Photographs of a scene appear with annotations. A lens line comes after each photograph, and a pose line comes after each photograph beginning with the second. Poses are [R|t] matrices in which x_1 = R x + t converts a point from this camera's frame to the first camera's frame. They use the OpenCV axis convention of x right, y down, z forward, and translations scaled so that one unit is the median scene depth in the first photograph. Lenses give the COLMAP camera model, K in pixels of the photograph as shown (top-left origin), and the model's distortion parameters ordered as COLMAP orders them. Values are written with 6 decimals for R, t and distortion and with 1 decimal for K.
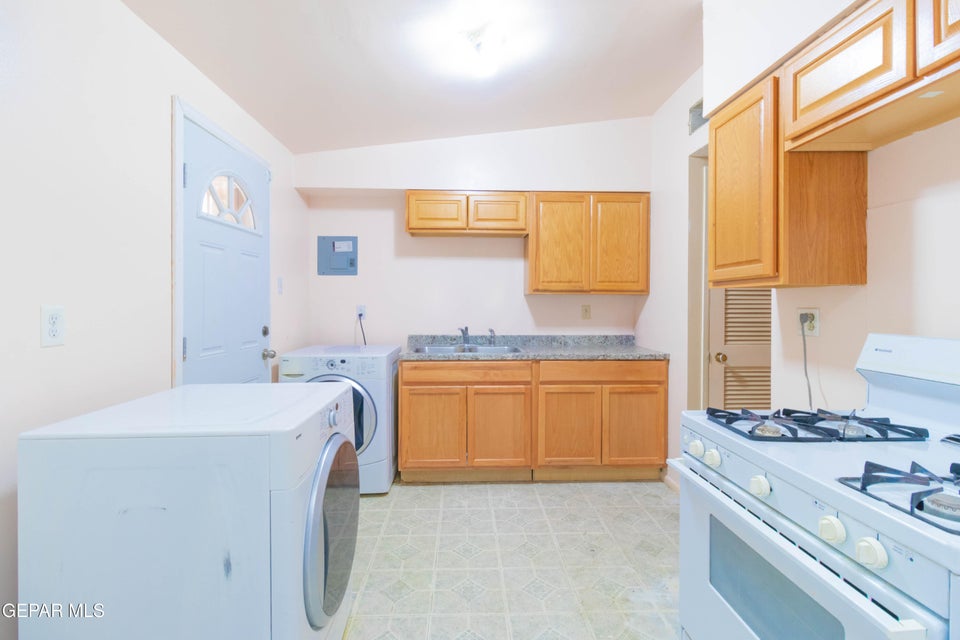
lens RADIAL K [[444.0, 0, 476.9], [0, 444.0, 308.8], [0, 0, 1]] dist [0.002356, 0.000152]
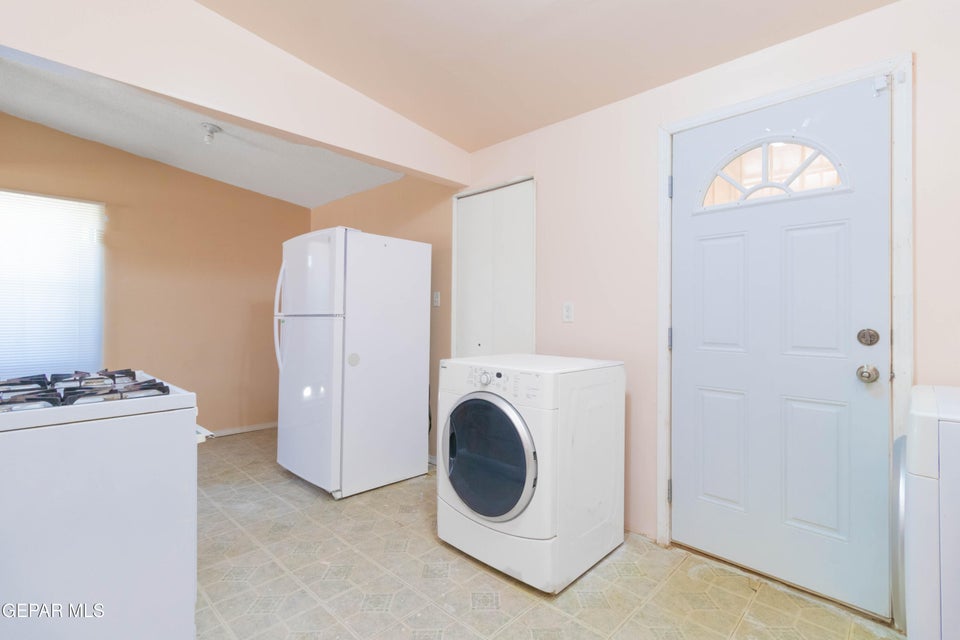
lens RADIAL K [[444.0, 0, 477.2], [0, 444.0, 310.2], [0, 0, 1]] dist [0.002356, 0.000152]
pose [[-0.718451, -0.008100, -0.695530, 0.318202], [-0.008436, 0.999960, -0.002932, 0.016620], [0.695526, 0.003761, -0.718491, 0.953946]]
